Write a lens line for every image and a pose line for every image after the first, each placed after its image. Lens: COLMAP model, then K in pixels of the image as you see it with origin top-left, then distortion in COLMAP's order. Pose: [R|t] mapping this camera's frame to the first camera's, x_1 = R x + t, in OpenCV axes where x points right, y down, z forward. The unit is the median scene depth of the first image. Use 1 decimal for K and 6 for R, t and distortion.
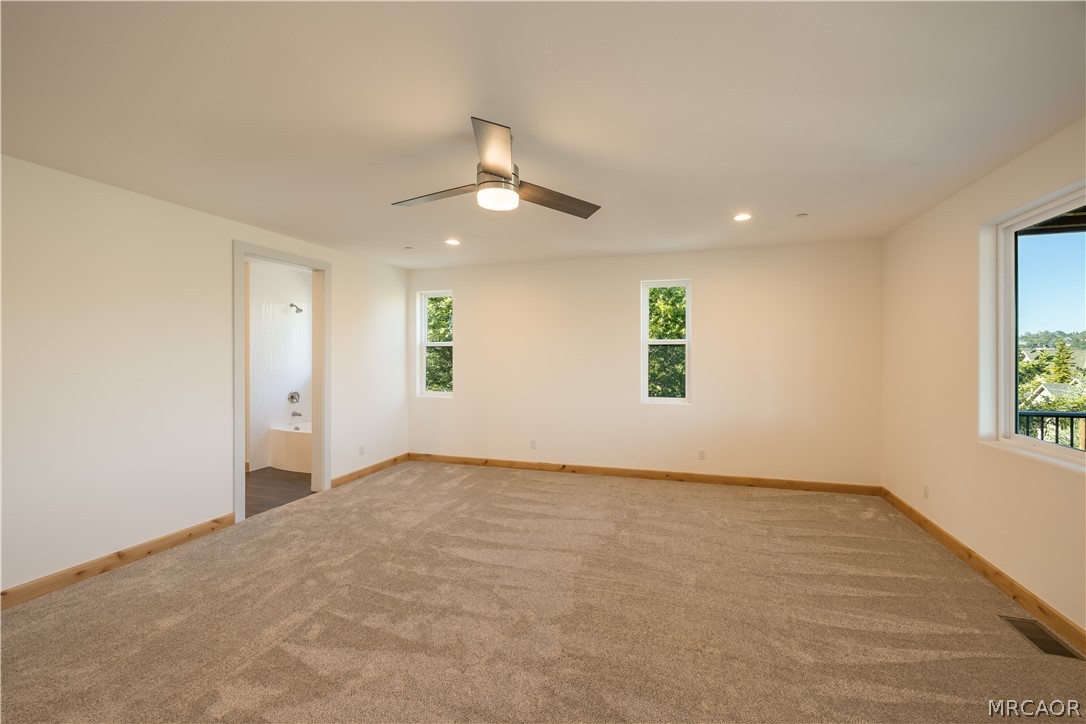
lens RADIAL K [[416.7, 0, 543.0], [0, 416.7, 362.0], [0, 0, 1]] dist [-0.000091, -0.000034]
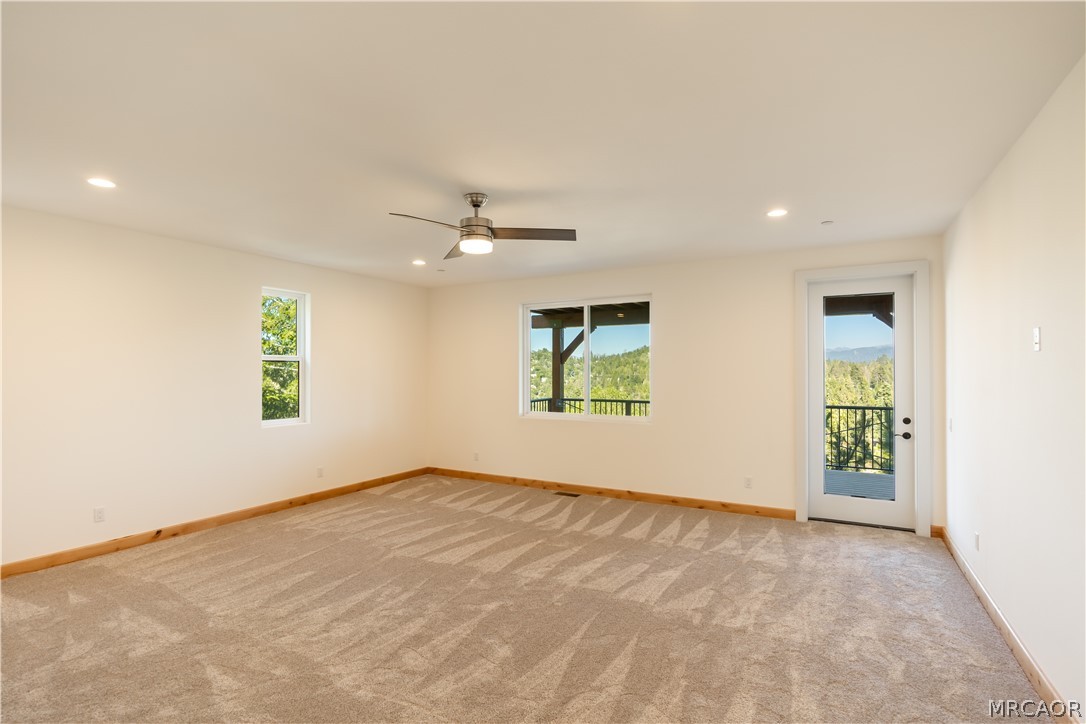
lens RADIAL K [[522.3, 0, 543.0], [0, 522.3, 362.0], [0, 0, 1]] dist [-0.012641, 0.000276]
pose [[0.241820, 0.016318, 0.970184, -0.701313], [0.014329, 0.999689, -0.020386, -0.008427], [-0.970215, 0.018832, 0.241511, 0.176885]]
